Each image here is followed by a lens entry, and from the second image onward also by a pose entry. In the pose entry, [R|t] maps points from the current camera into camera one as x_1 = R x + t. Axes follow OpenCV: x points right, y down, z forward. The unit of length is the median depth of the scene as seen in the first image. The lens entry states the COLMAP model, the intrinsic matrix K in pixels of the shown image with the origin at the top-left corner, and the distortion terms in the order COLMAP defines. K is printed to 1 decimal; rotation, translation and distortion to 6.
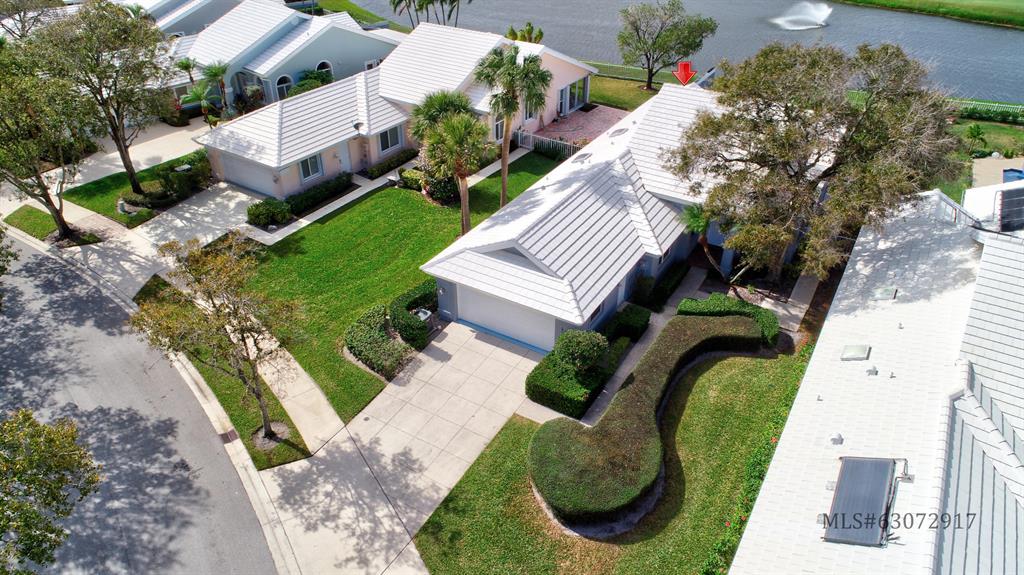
lens RADIAL K [[710.0, 0, 512.0], [0, 710.0, 287.5], [0, 0, 1]] dist [-0.005955, -0.003106]
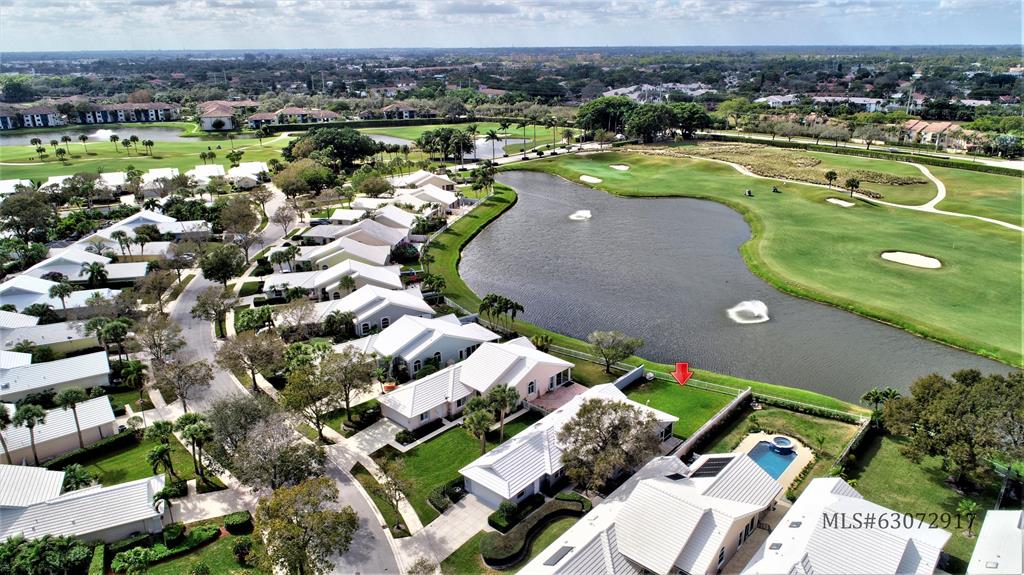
lens RADIAL K [[710.0, 0, 512.0], [0, 710.0, 287.5], [0, 0, 1]] dist [-0.005955, -0.003106]
pose [[0.985103, 0.052507, -0.163752, 0.405120], [-0.088309, 0.971558, -0.219719, -0.112265], [0.147558, 0.230906, 0.961722, -1.463875]]
